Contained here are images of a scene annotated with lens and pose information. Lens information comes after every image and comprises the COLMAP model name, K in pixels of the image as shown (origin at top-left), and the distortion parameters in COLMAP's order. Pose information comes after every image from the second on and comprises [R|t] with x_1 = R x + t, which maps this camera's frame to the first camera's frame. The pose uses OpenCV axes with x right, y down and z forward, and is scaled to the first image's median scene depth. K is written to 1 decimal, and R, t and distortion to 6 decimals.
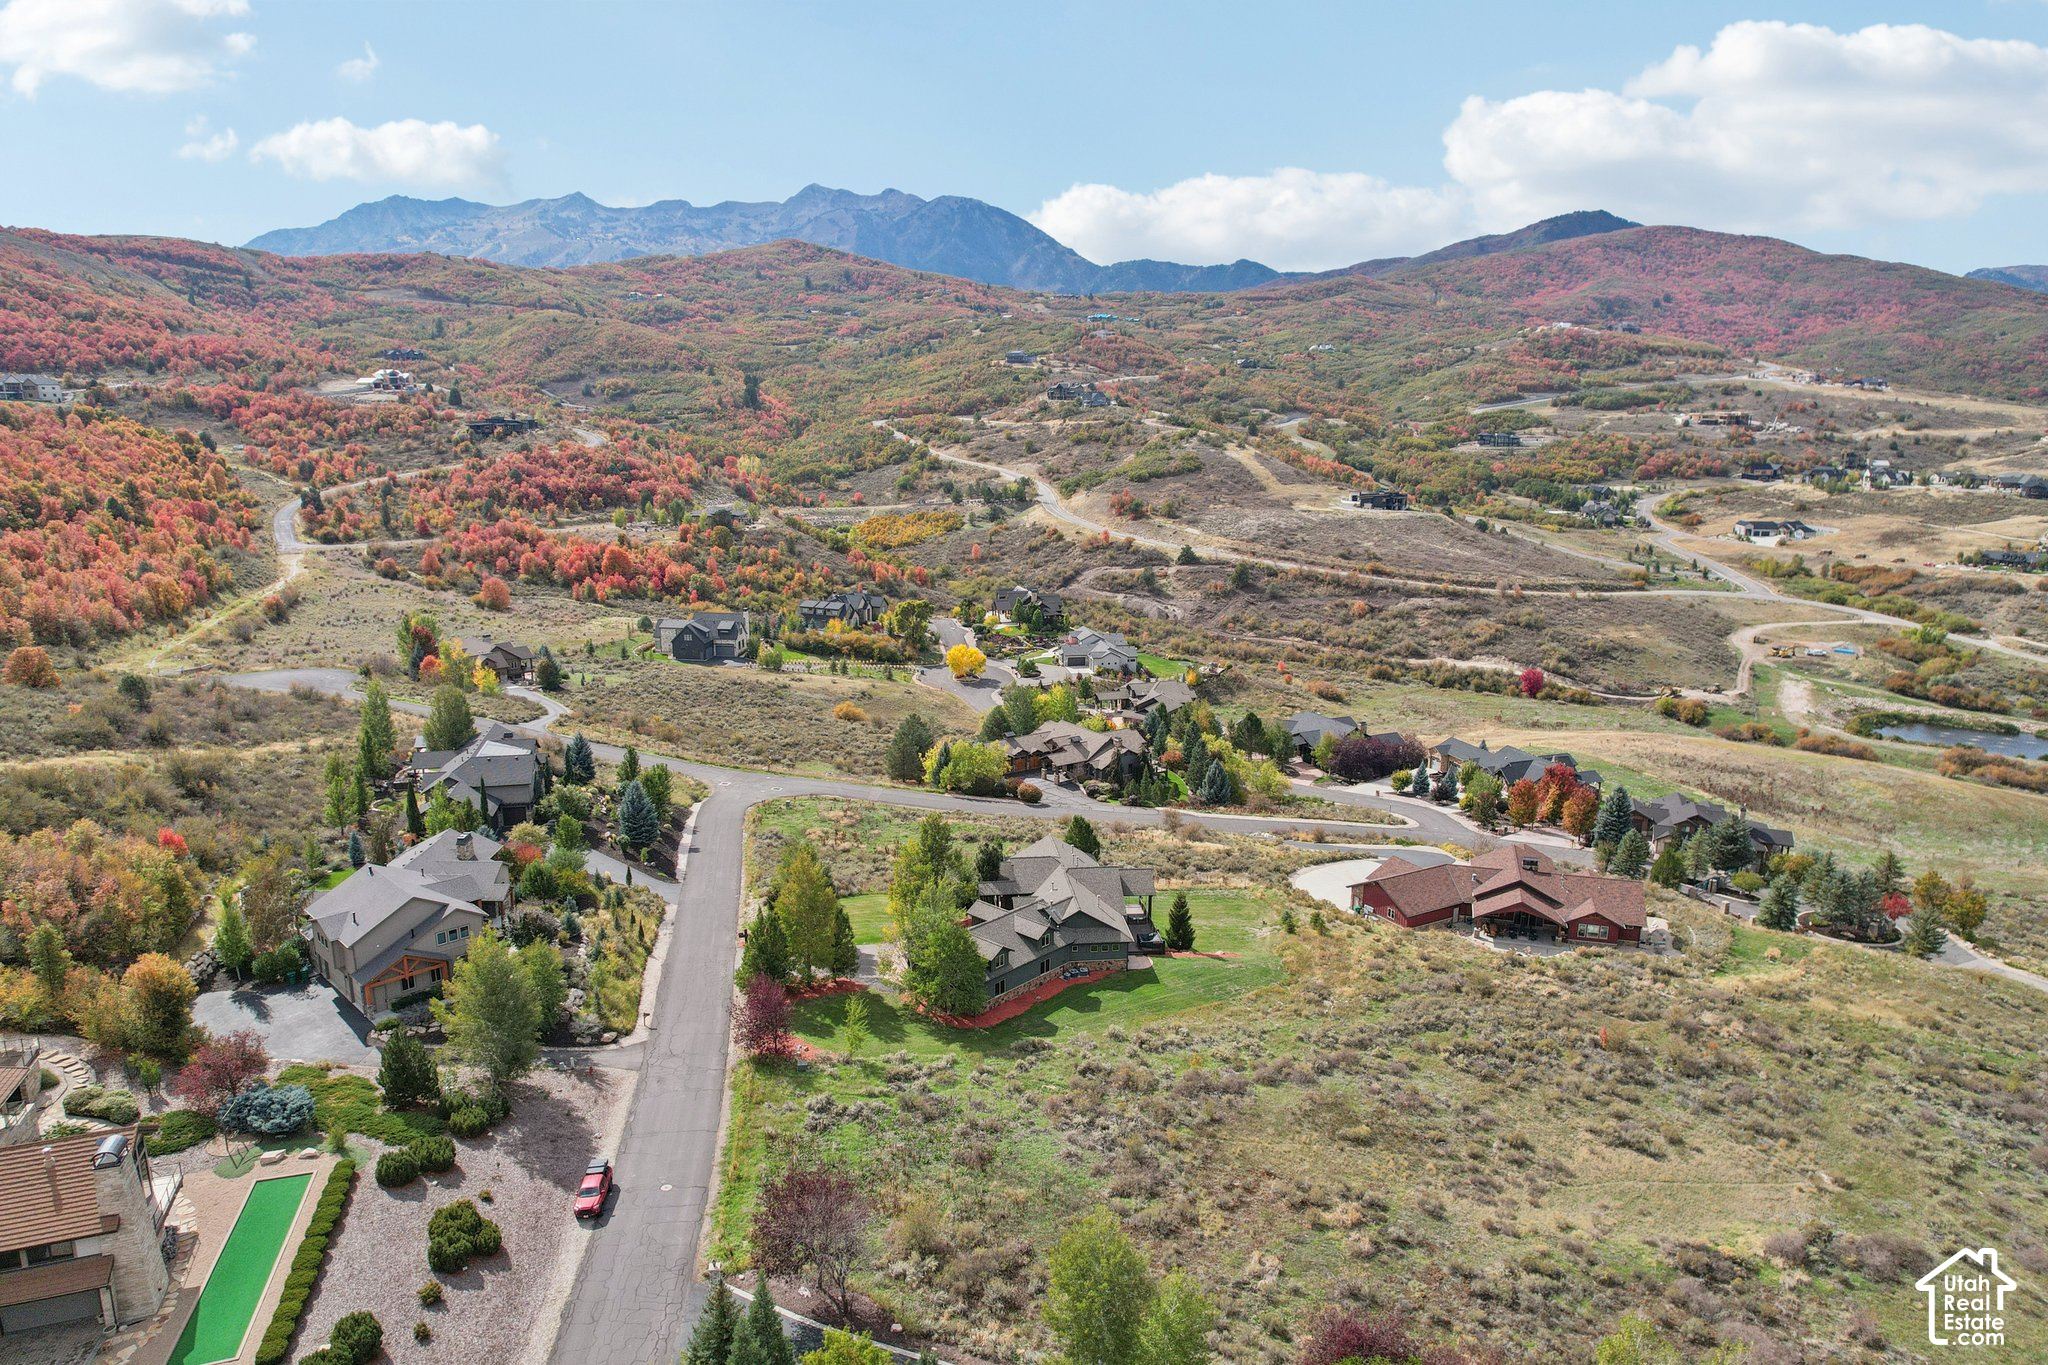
lens RADIAL K [[1292.2, 0, 1007.7], [0, 1292.2, 683.9], [0, 0, 1]] dist [-0.071968, 0.057842]
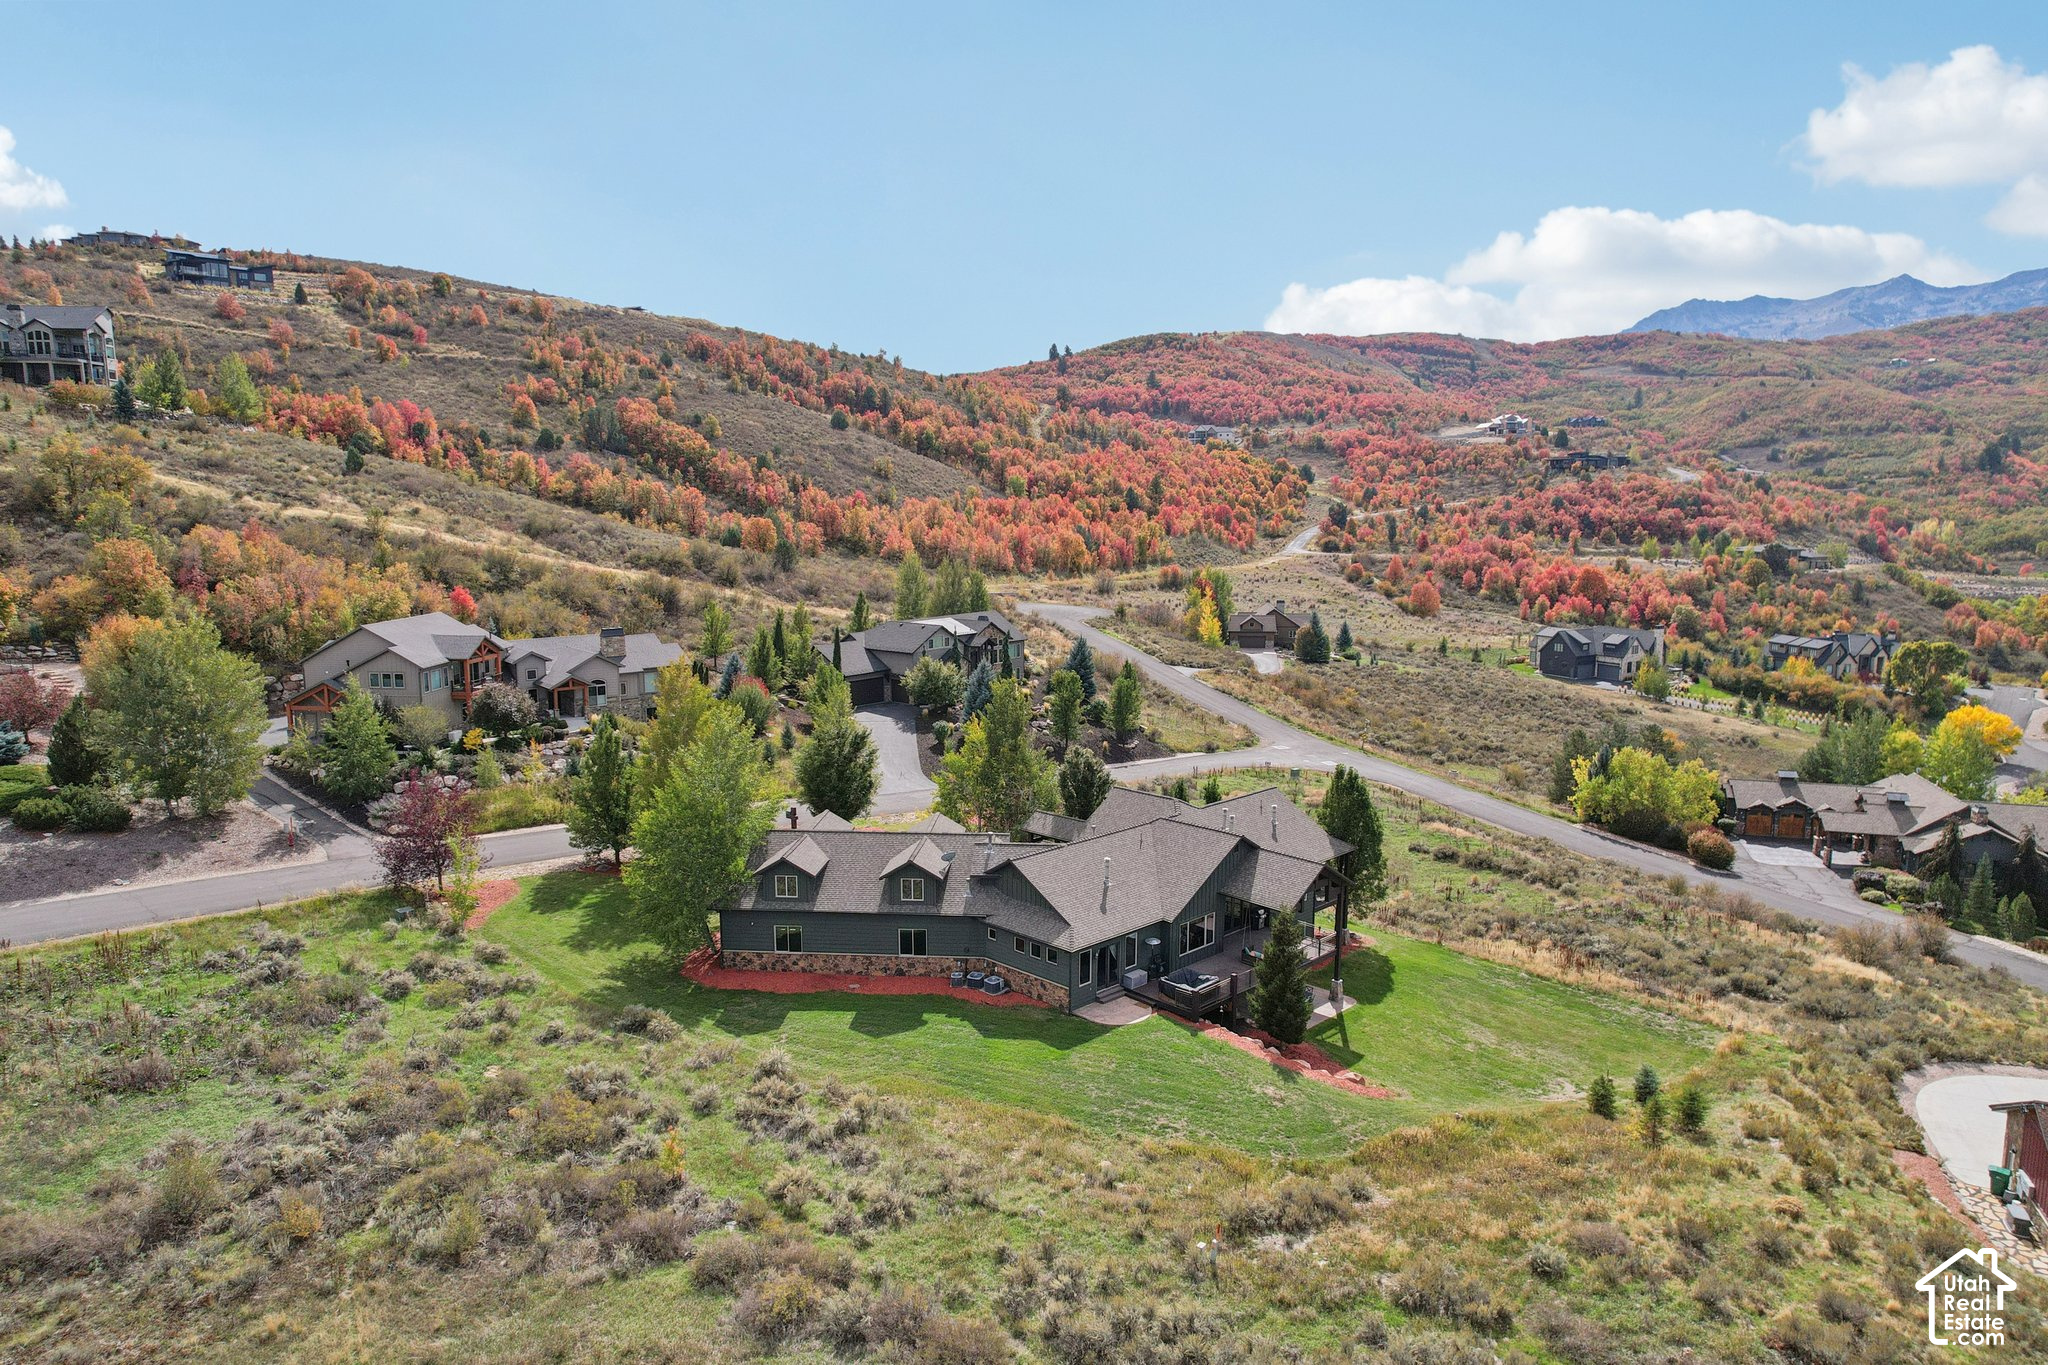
lens RADIAL K [[1292.2, 0, 1007.7], [0, 1292.2, 683.9], [0, 0, 1]] dist [-0.071968, 0.057842]
pose [[0.621778, 0.119806, -0.773976, 0.069316], [-0.175339, 0.984441, 0.011525, 0.016589], [0.763314, 0.128542, 0.633111, 0.108858]]
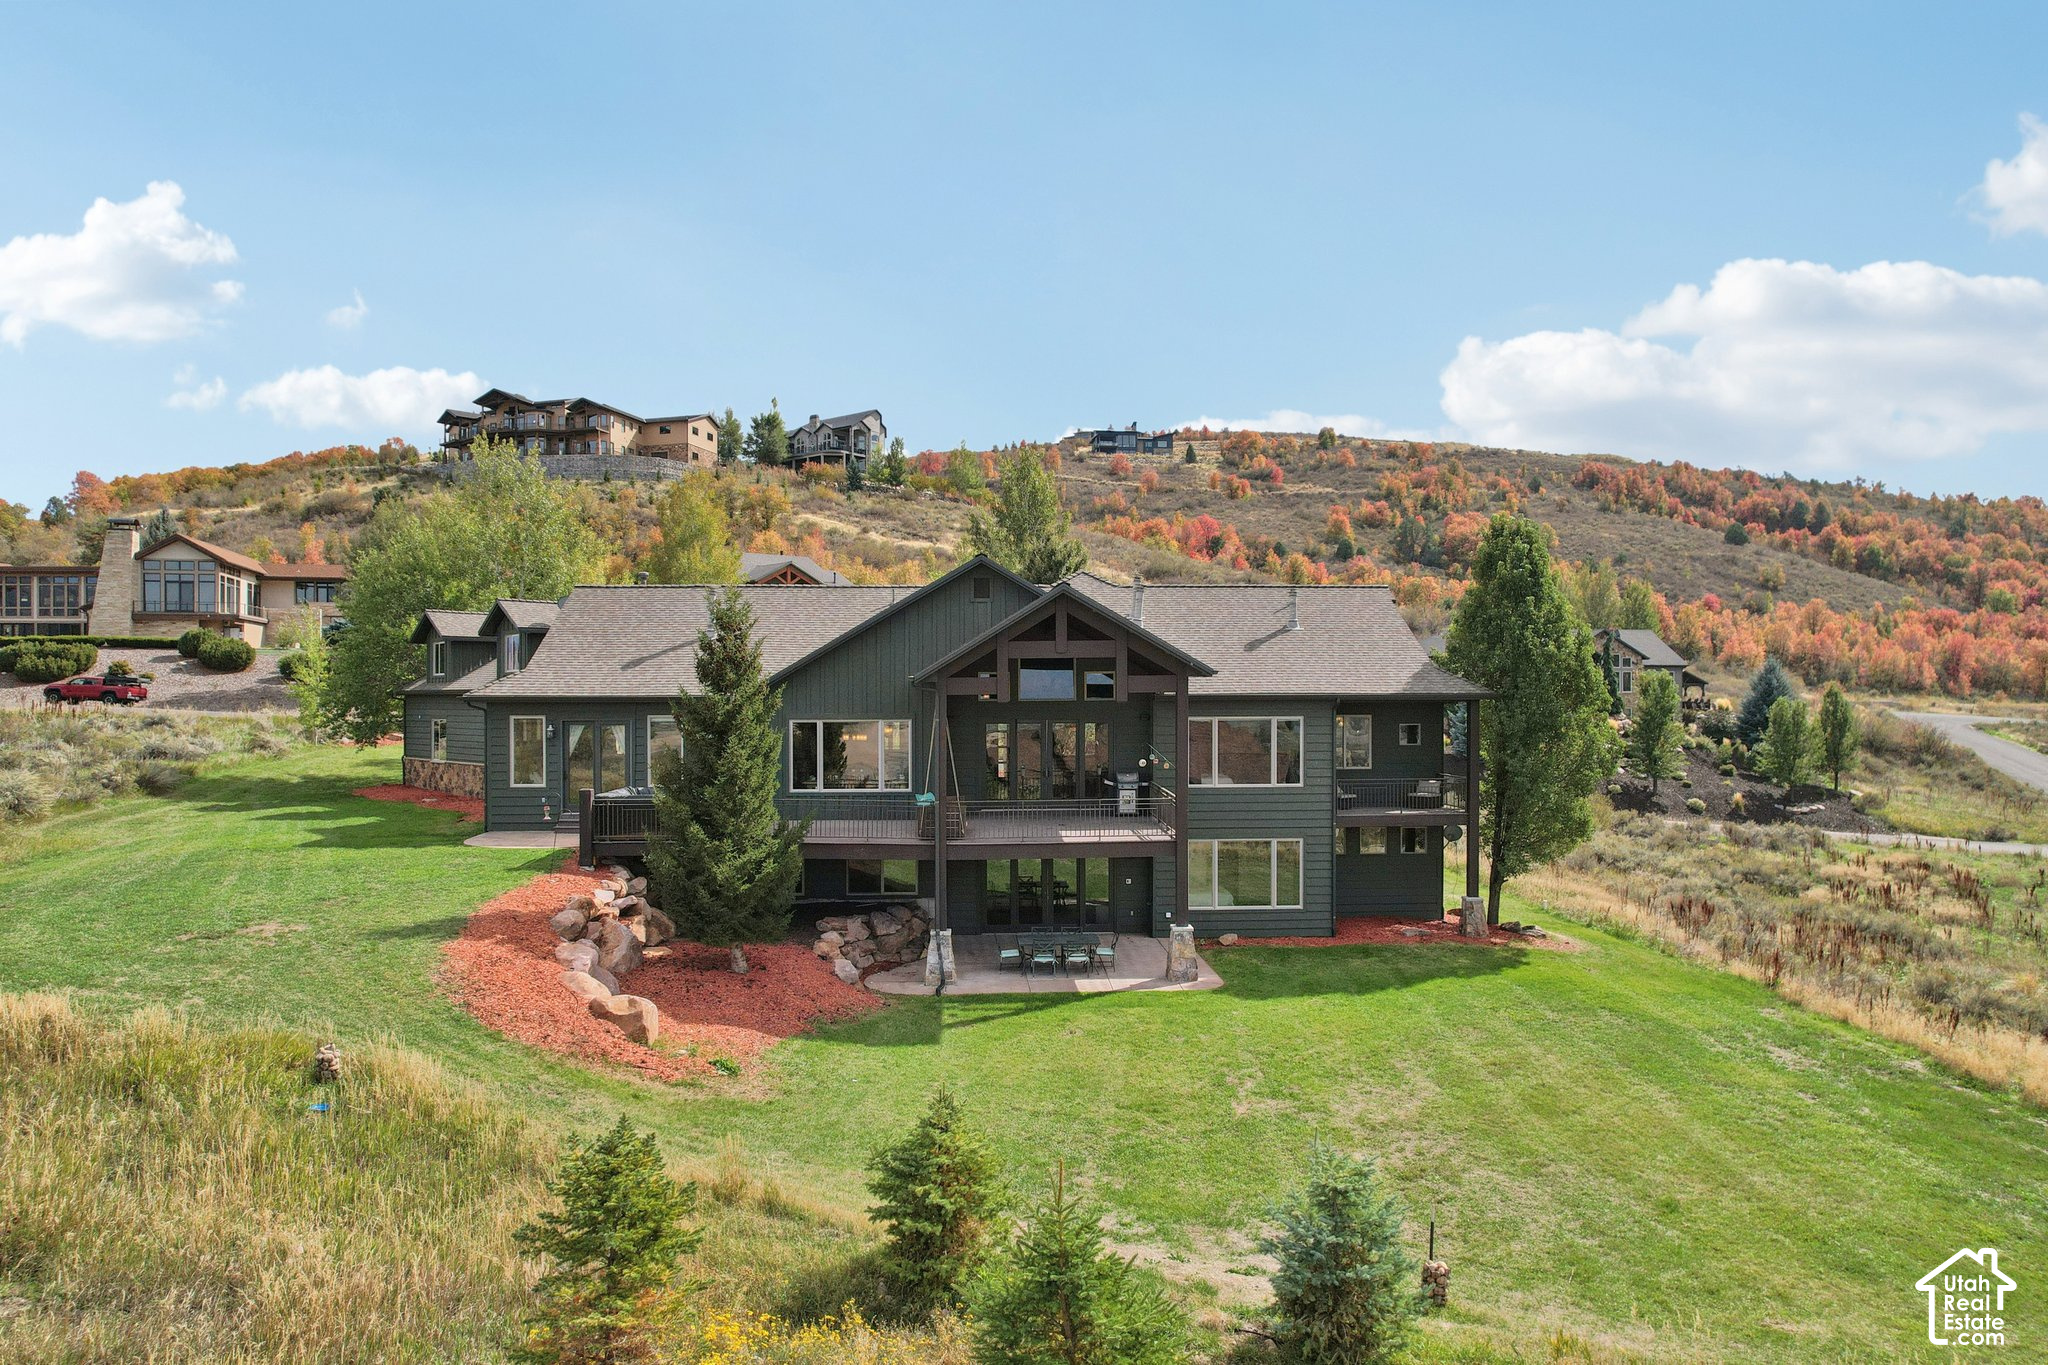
lens RADIAL K [[1312.8, 0, 1024.0], [0, 1312.8, 682.5], [0, 0, 1]] dist [-0.077529, 0.064018]
pose [[-0.052935, -0.004138, -0.998589, 0.053141], [-0.219005, 0.975694, 0.007567, 0.027772], [0.974287, 0.219096, -0.052554, 0.179721]]
